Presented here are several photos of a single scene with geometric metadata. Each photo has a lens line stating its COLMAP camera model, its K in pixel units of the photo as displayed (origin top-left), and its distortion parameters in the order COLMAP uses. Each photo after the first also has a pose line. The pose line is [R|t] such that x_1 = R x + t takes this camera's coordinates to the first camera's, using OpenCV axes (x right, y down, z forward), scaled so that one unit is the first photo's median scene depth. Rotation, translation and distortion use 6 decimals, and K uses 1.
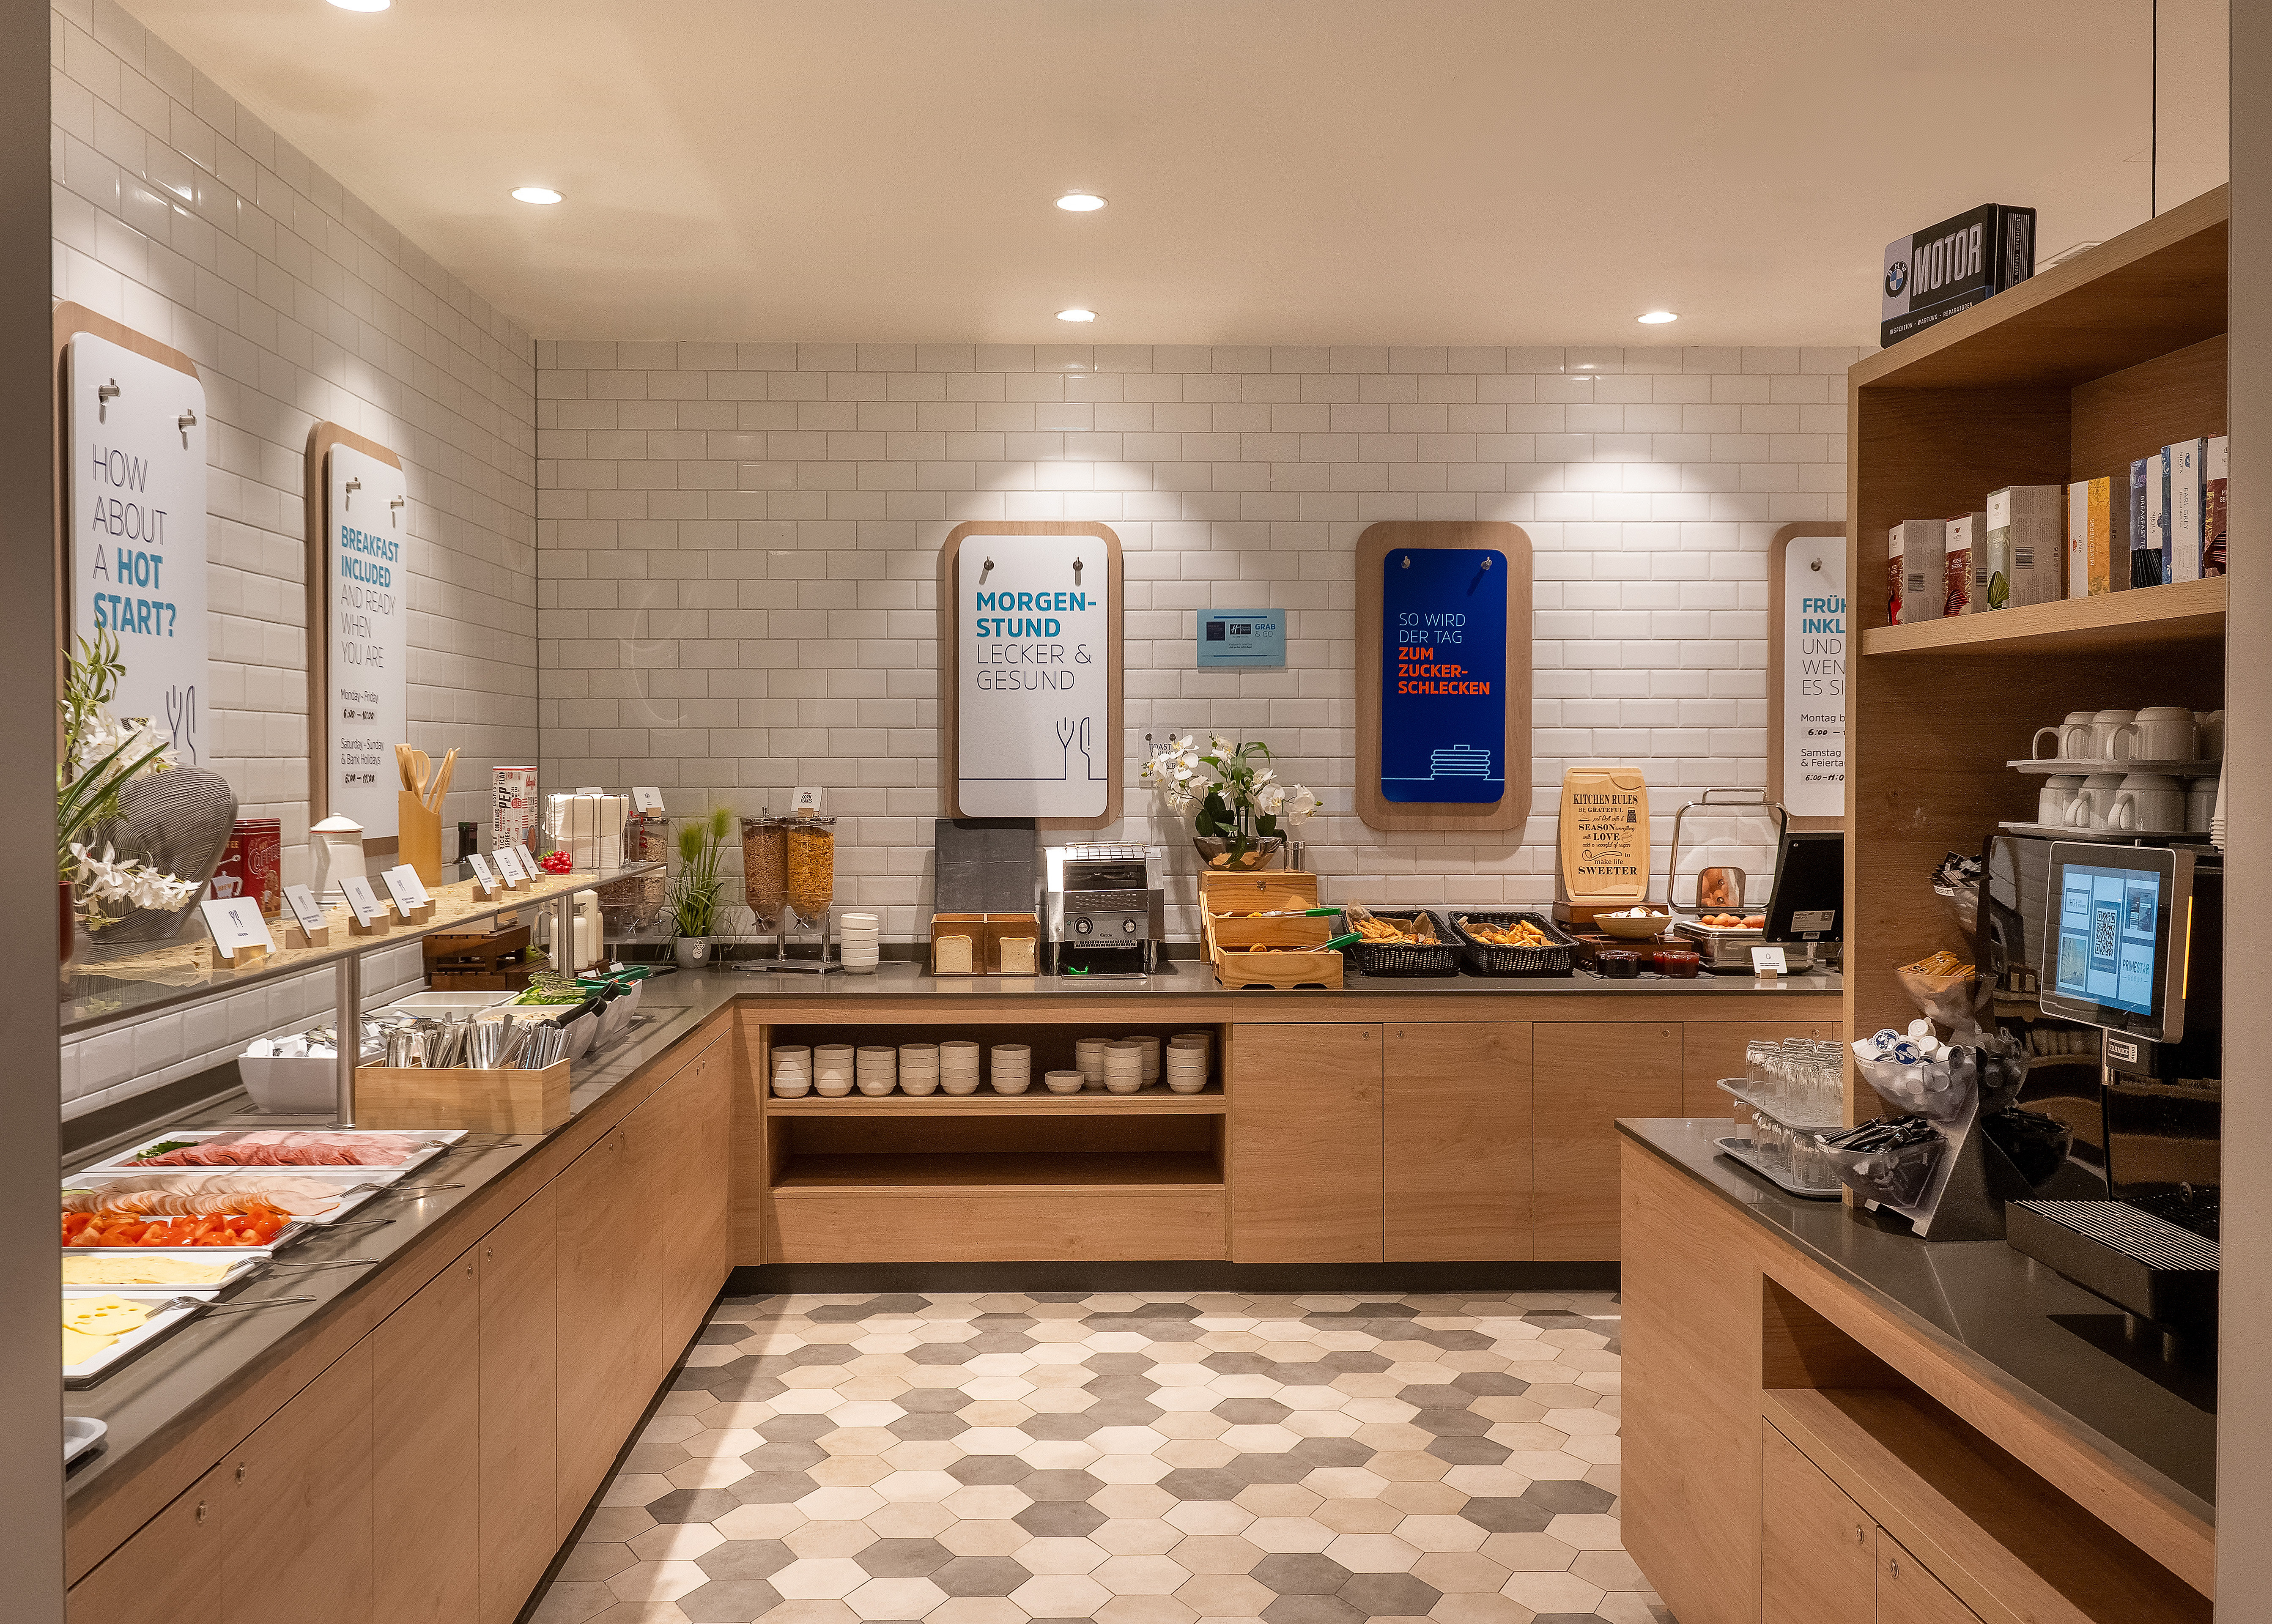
lens RADIAL K [[1865.3, 0, 1136.3], [0, 1865.3, 792.3], [0, 0, 1]] dist [0.003519, -0.025567]
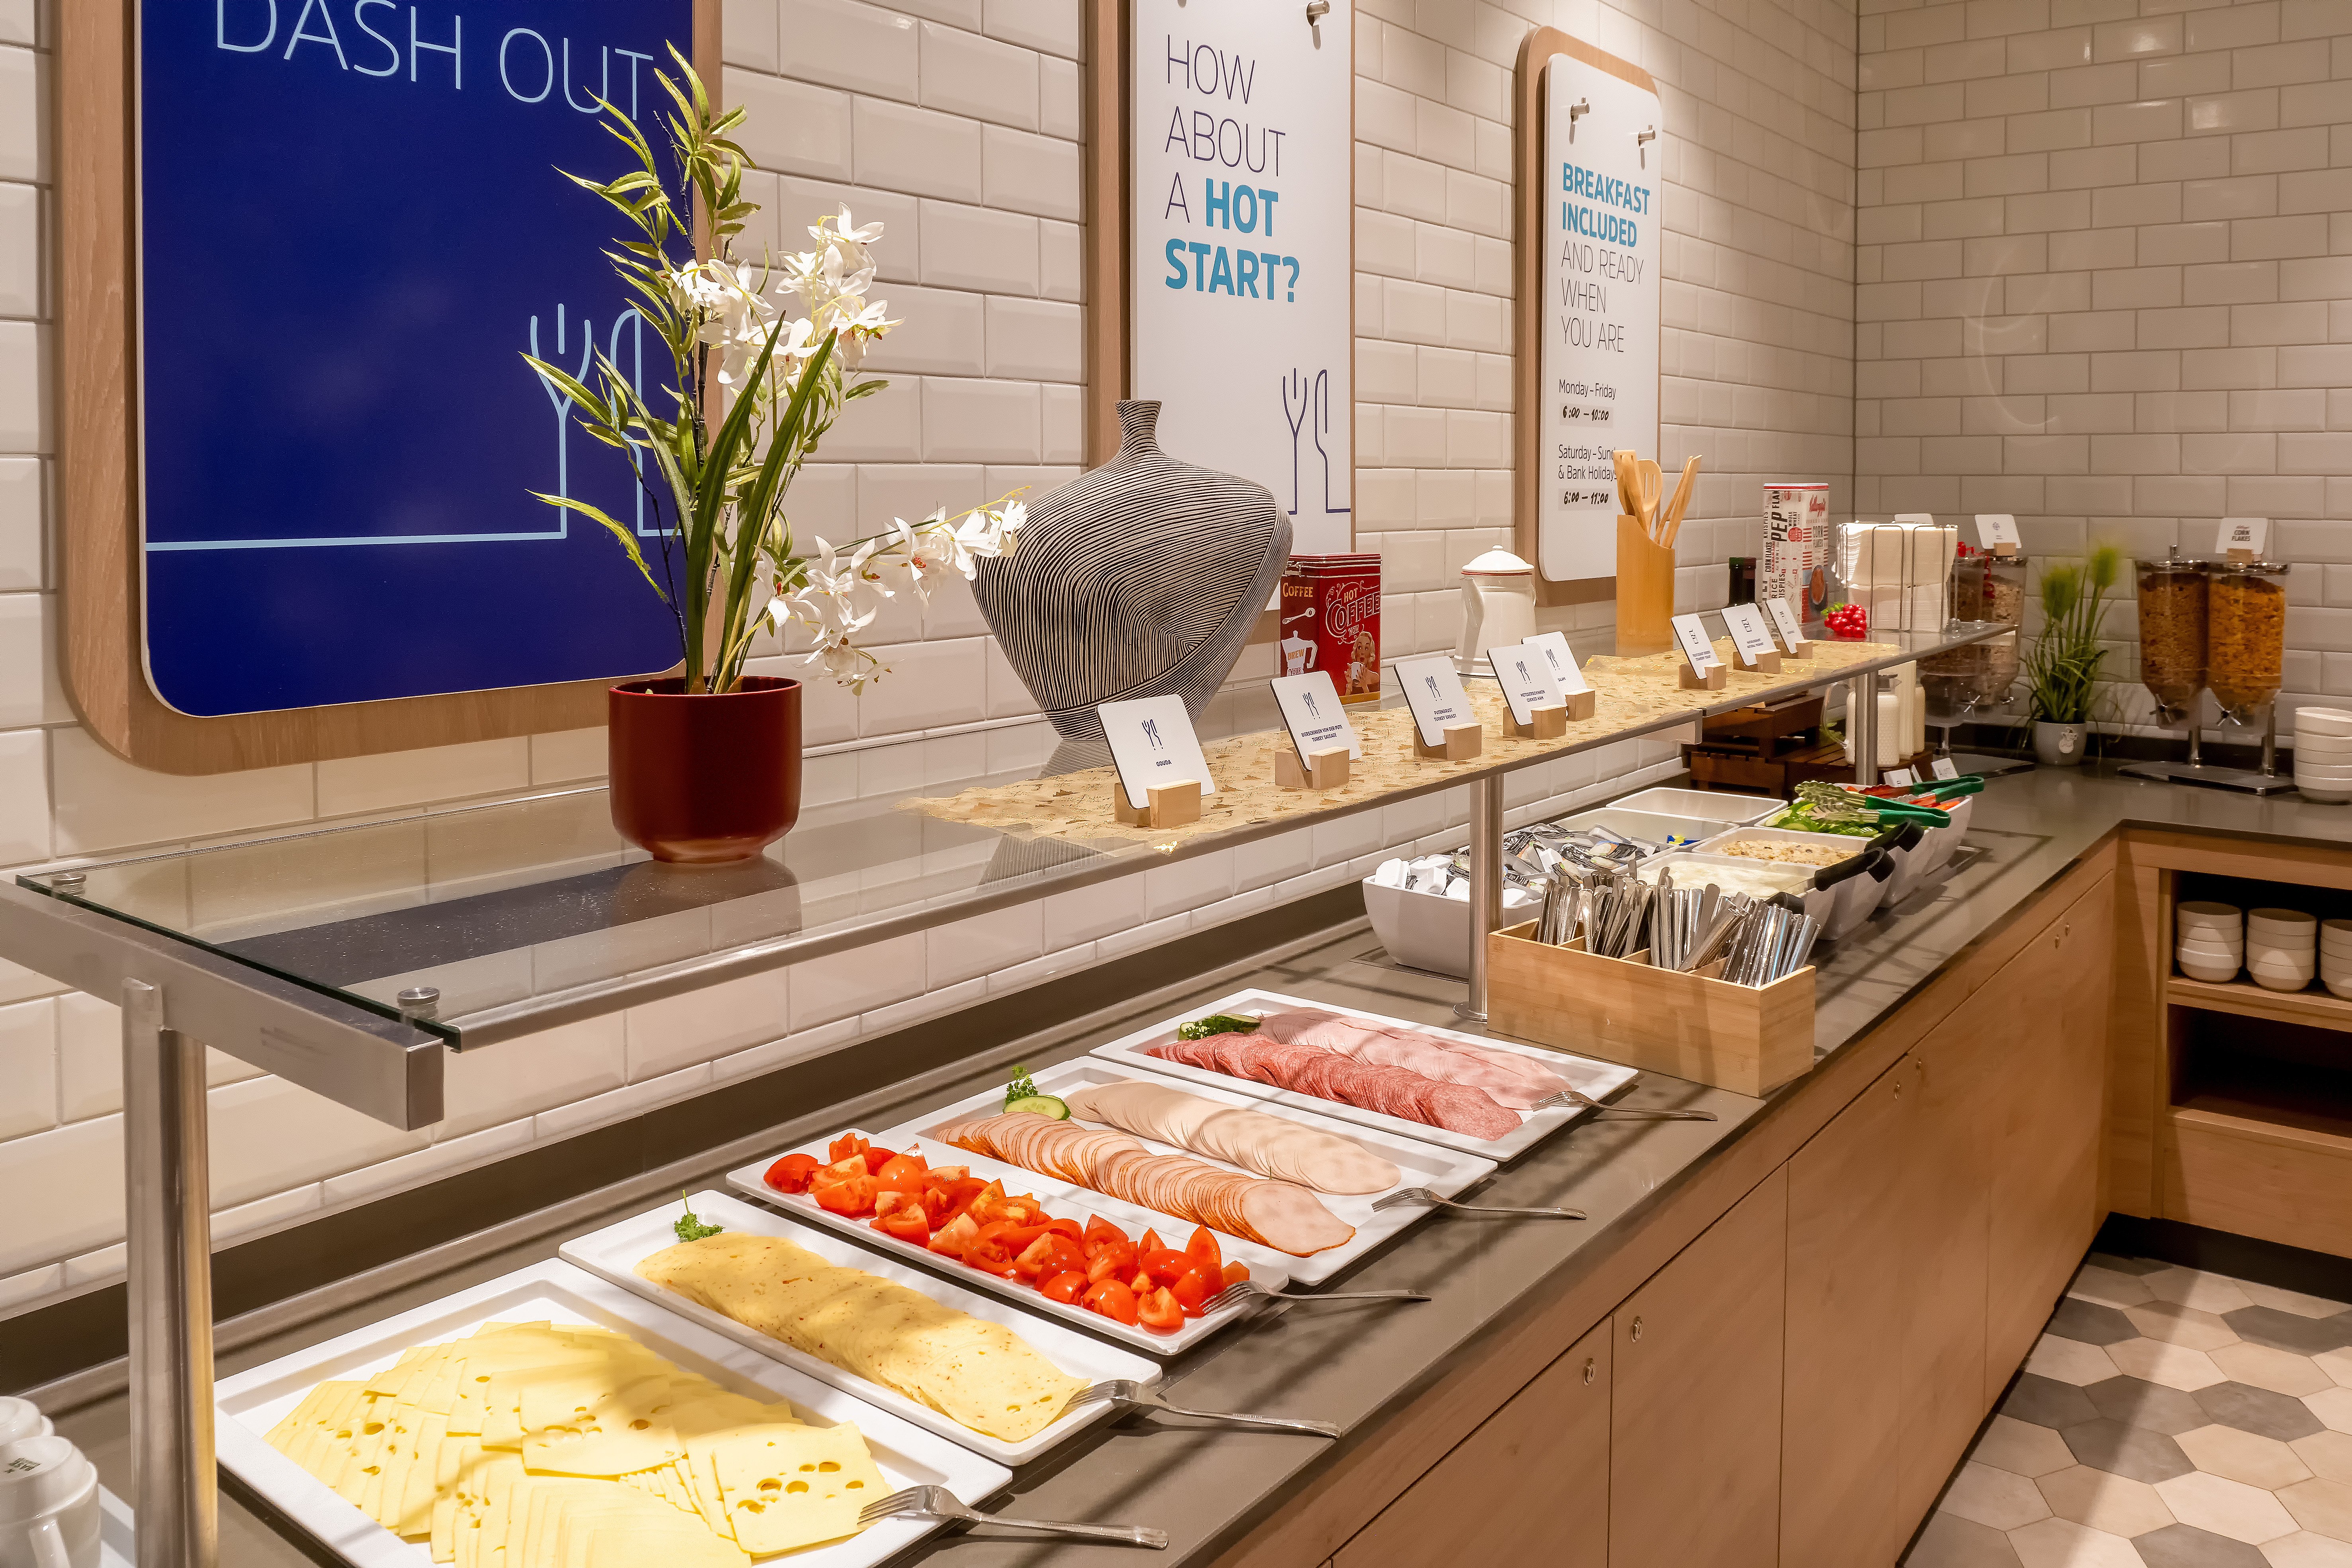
lens RADIAL K [[1805.0, 0, 1184.4], [0, 1805.0, 511.2], [0, 0, 1]] dist [-0.019233, -0.011274]
pose [[0.766805, 0.015029, -0.641704, -0.070971], [-0.016367, 0.999859, 0.003860, -0.002166], [0.641671, 0.007543, 0.766943, 0.333563]]
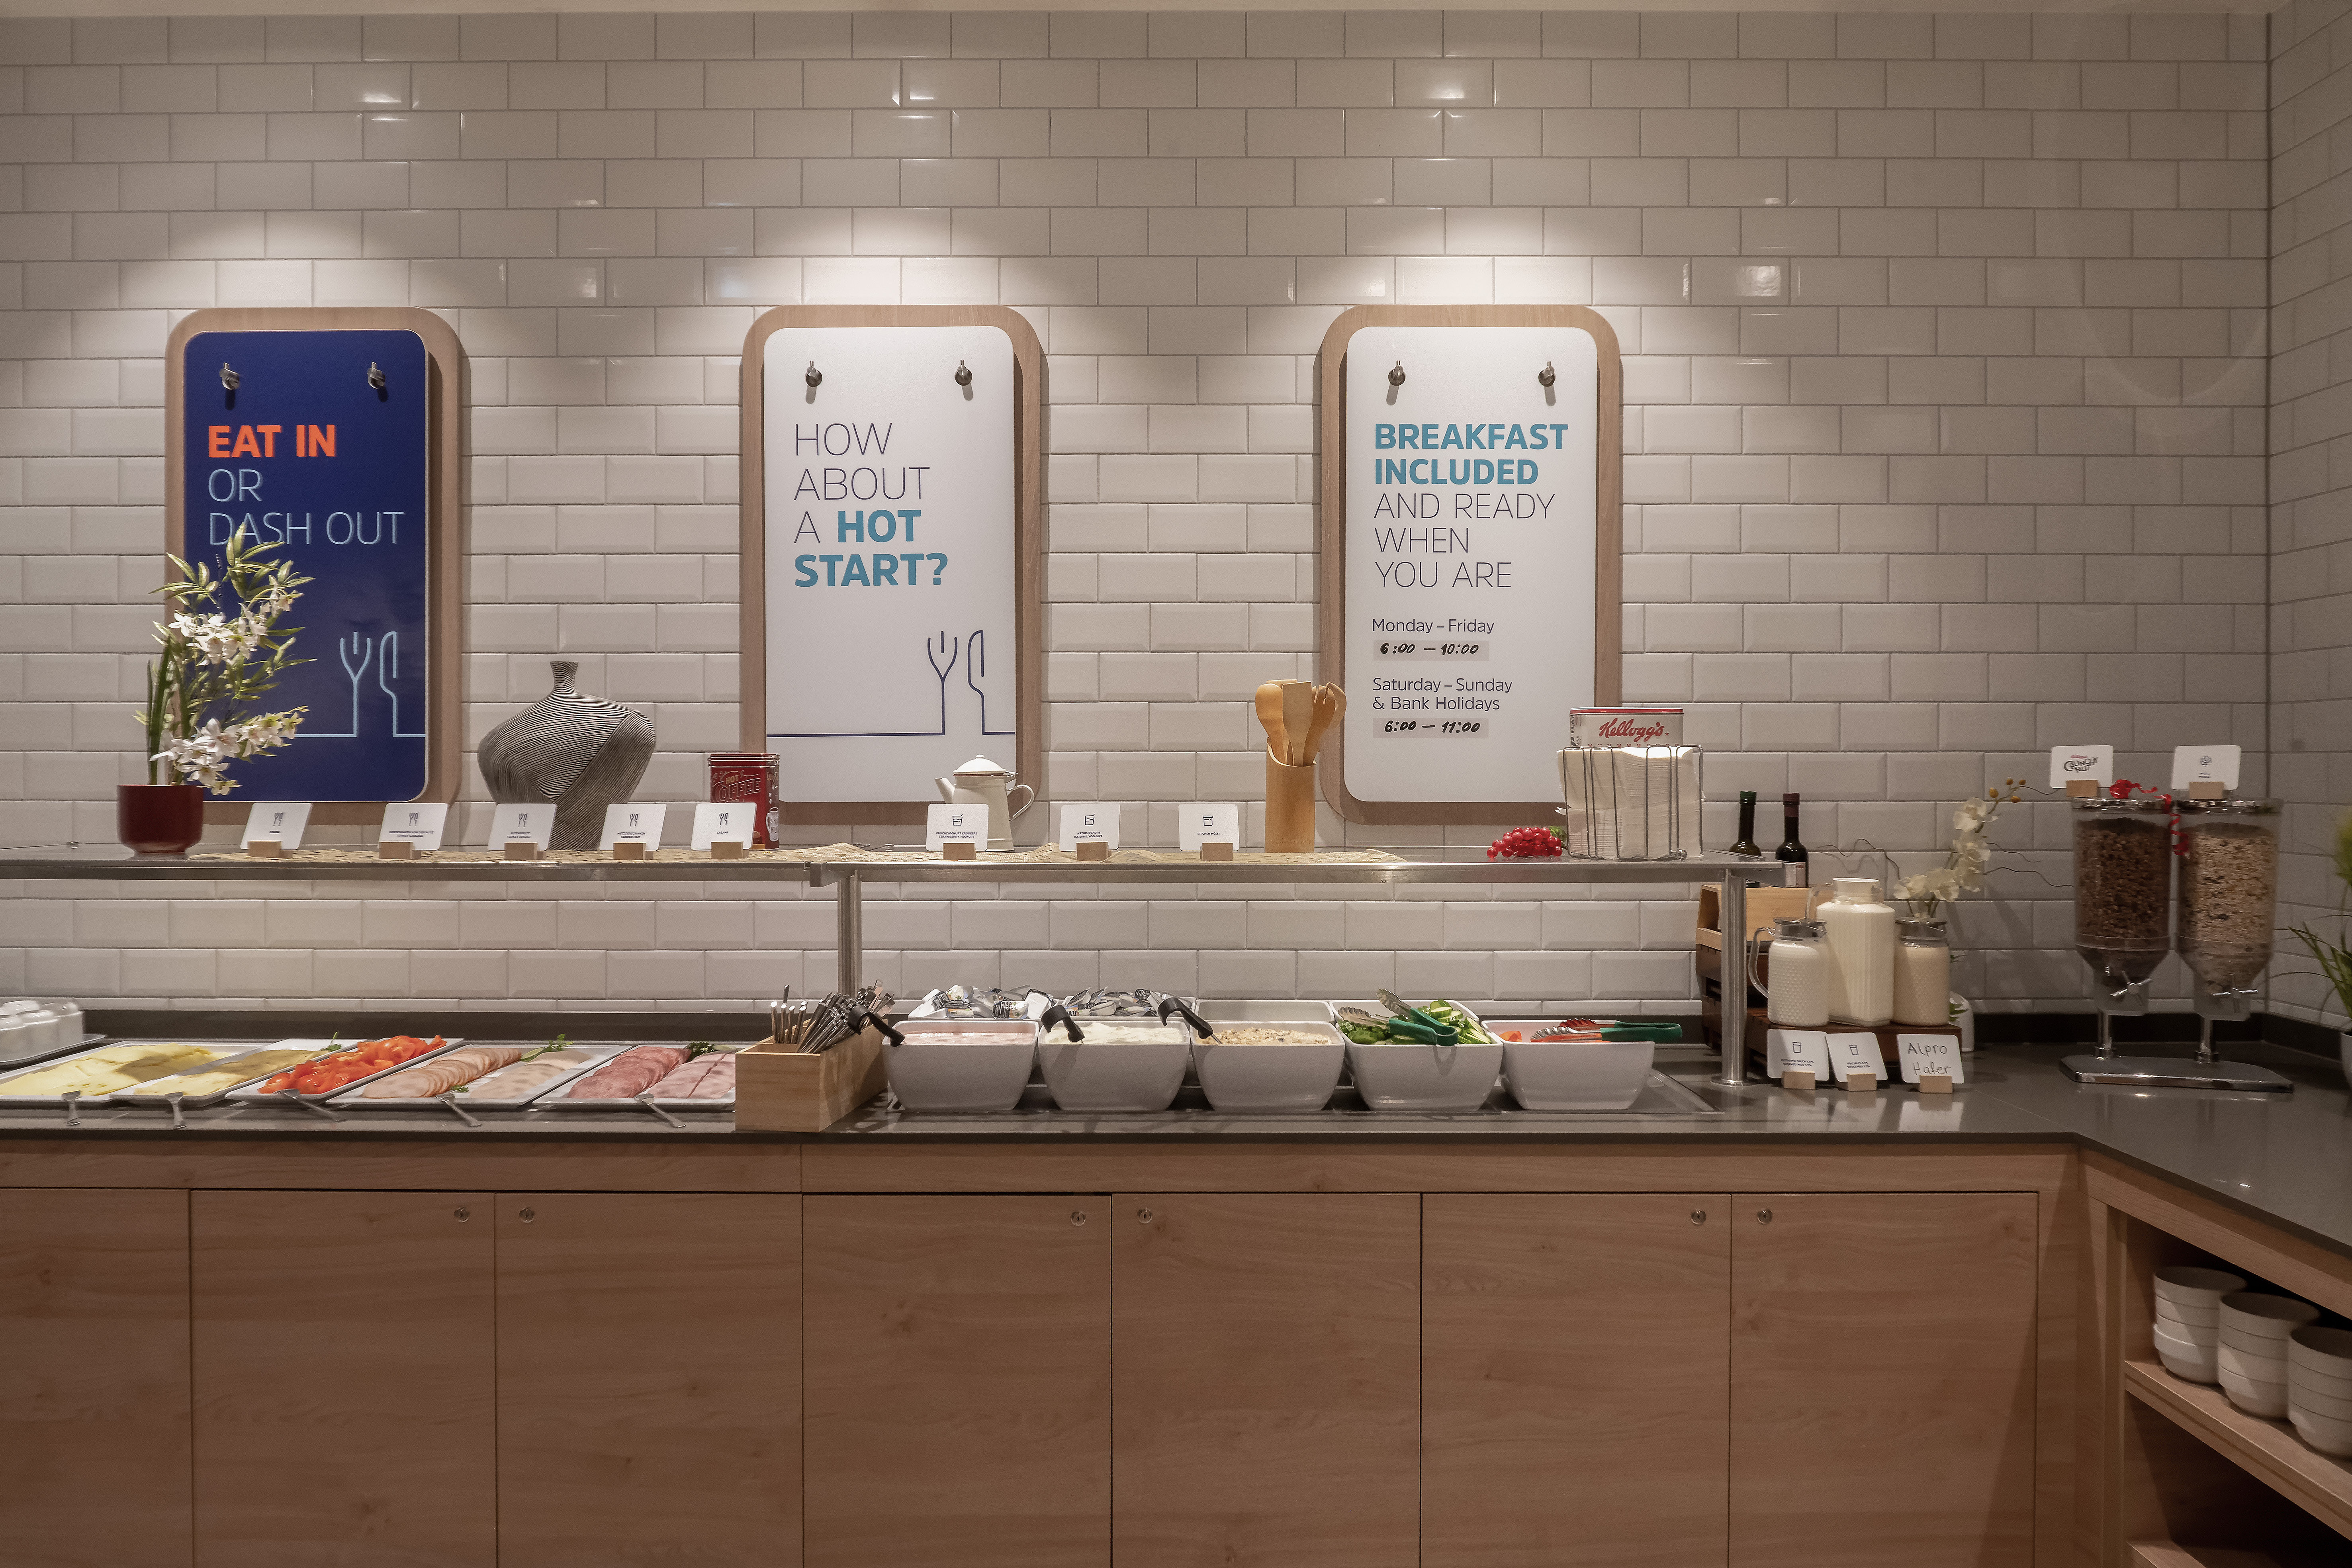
lens RADIAL K [[1611.3, 0, 1175.2], [0, 1611.3, 790.1], [0, 0, 1]] dist [-0.000095, -0.000507]
pose [[-0.051255, 0.018801, -0.998509, 0.298817], [-0.019809, 0.999607, 0.019838, 0.008744], [0.998489, 0.020797, -0.050863, 0.926566]]
